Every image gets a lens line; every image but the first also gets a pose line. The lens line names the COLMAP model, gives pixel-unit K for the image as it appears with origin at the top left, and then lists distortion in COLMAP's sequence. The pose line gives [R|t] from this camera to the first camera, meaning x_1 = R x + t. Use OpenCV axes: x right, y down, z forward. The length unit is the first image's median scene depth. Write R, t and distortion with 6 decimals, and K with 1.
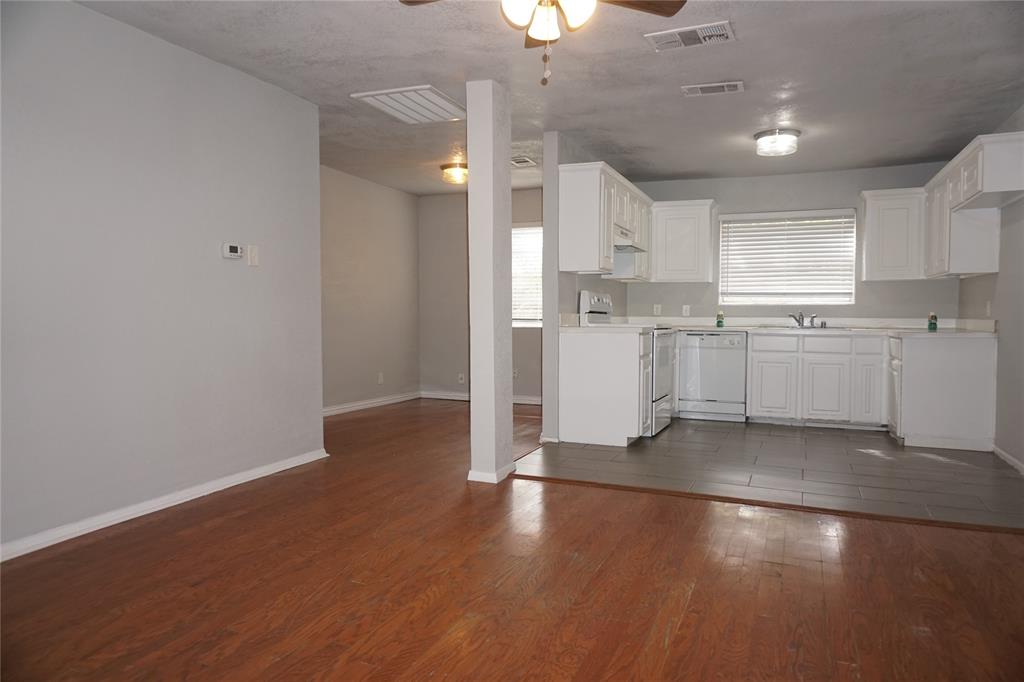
lens RADIAL K [[669.9, 0, 530.8], [0, 669.9, 342.4], [0, 0, 1]] dist [-0.003873, -0.000558]
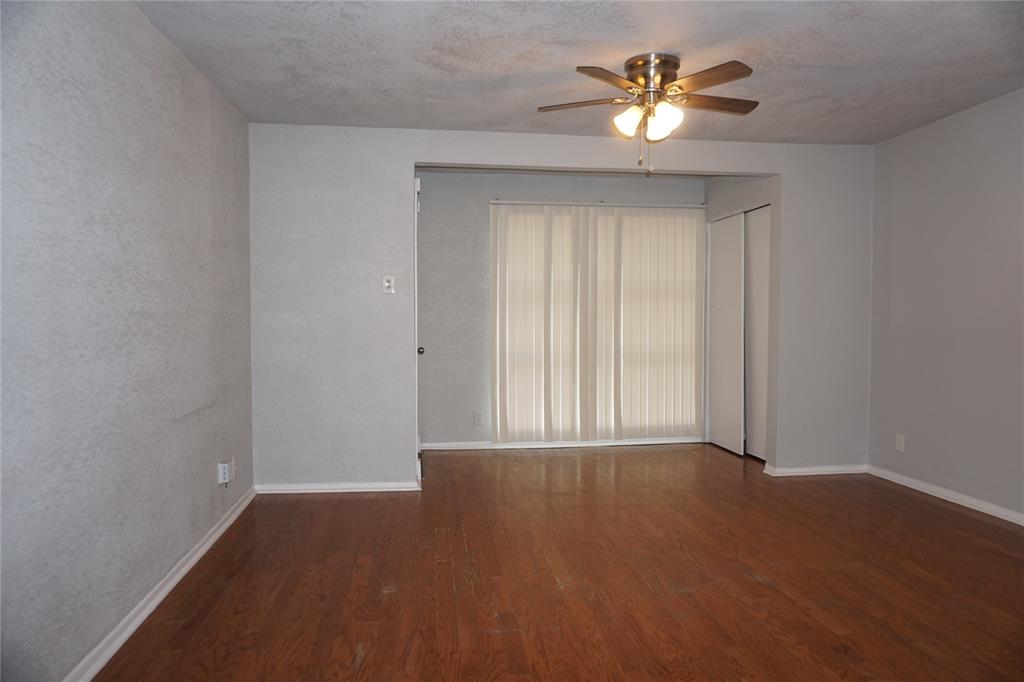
lens RADIAL K [[675.8, 0, 512.0], [0, 675.8, 341.0], [0, 0, 1]] dist [-0.032314, 0.001621]
pose [[-0.873261, 0.024385, -0.486643, 0.961458], [-0.022435, 0.995675, 0.090151, -0.177402], [0.486737, 0.089644, -0.868937, 2.131174]]
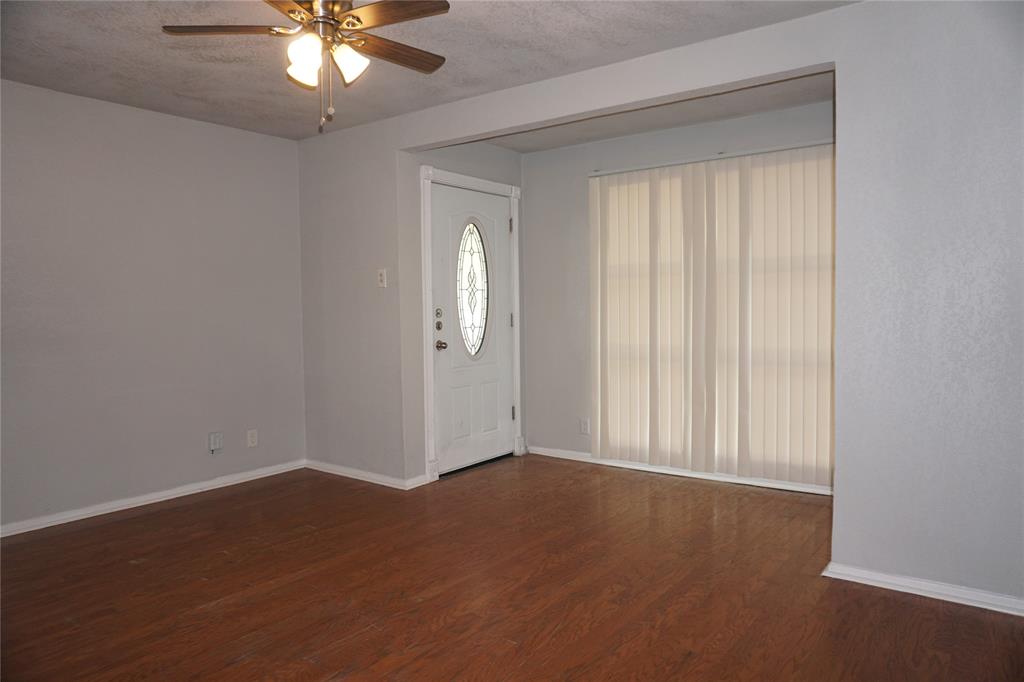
lens RADIAL K [[679.4, 0, 511.1], [0, 679.4, 293.4], [0, 0, 1]] dist [-0.022115, 0.003348]
pose [[-0.961087, 0.026309, 0.274992, -0.579963], [0.035084, 0.999019, 0.027037, -0.151982], [-0.274010, 0.035633, -0.961066, 2.060252]]
